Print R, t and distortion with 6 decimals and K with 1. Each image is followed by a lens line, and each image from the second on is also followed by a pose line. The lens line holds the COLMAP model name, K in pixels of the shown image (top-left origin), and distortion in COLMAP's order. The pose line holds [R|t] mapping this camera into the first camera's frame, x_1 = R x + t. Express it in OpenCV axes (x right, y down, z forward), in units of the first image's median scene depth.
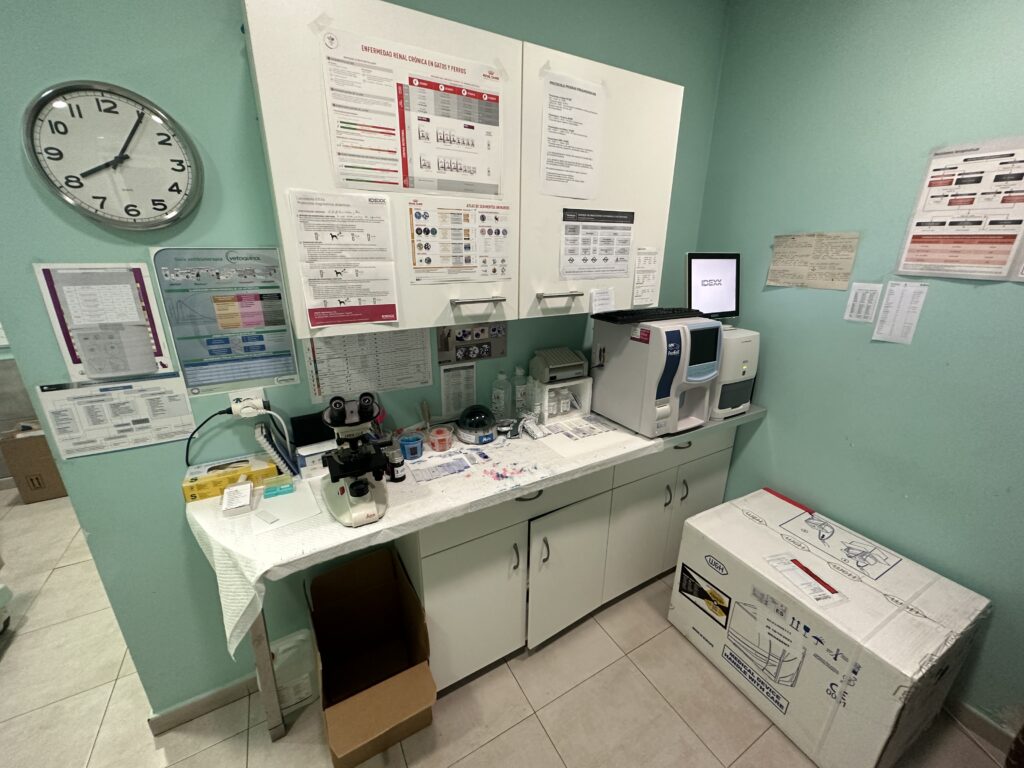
lens RADIAL K [[407.1, 0, 512.2], [0, 407.1, 381.7], [0, 0, 1]] dist [-0.000570, -0.000190]
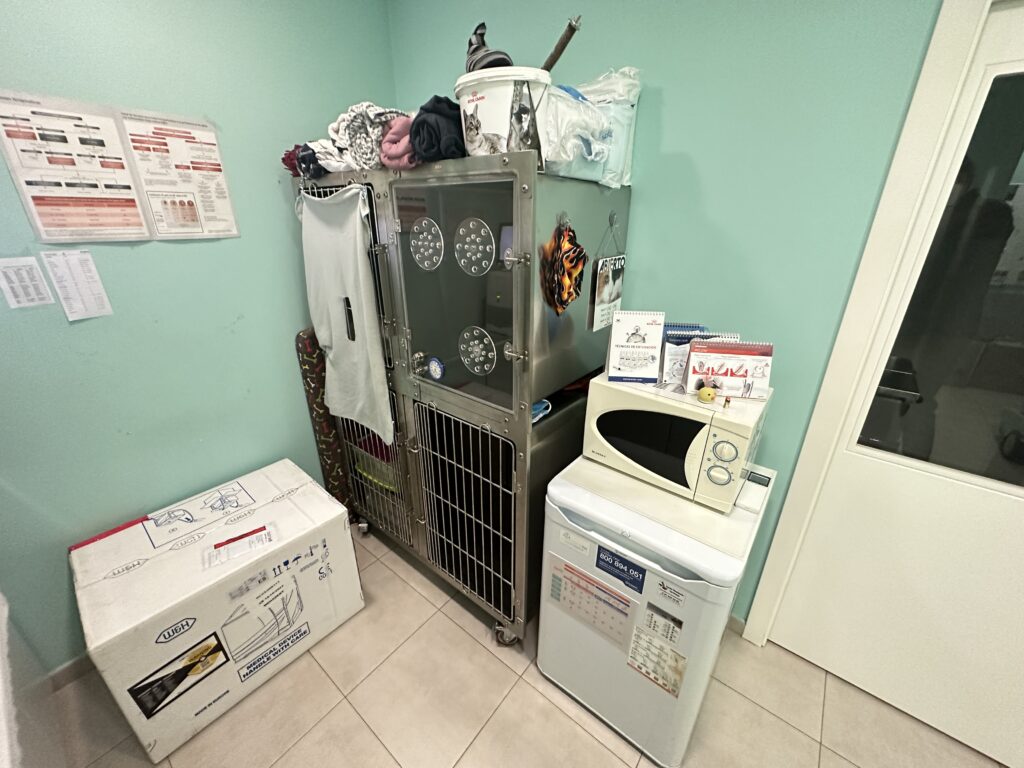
lens RADIAL K [[407.1, 0, 511.0], [0, 407.1, 381.0], [0, 0, 1]] dist [-0.000570, -0.000190]
pose [[-0.365438, -0.366590, 0.855609, -0.254787], [0.289528, 0.828824, 0.478773, -0.151192], [-0.884663, 0.422684, -0.196746, 0.428341]]
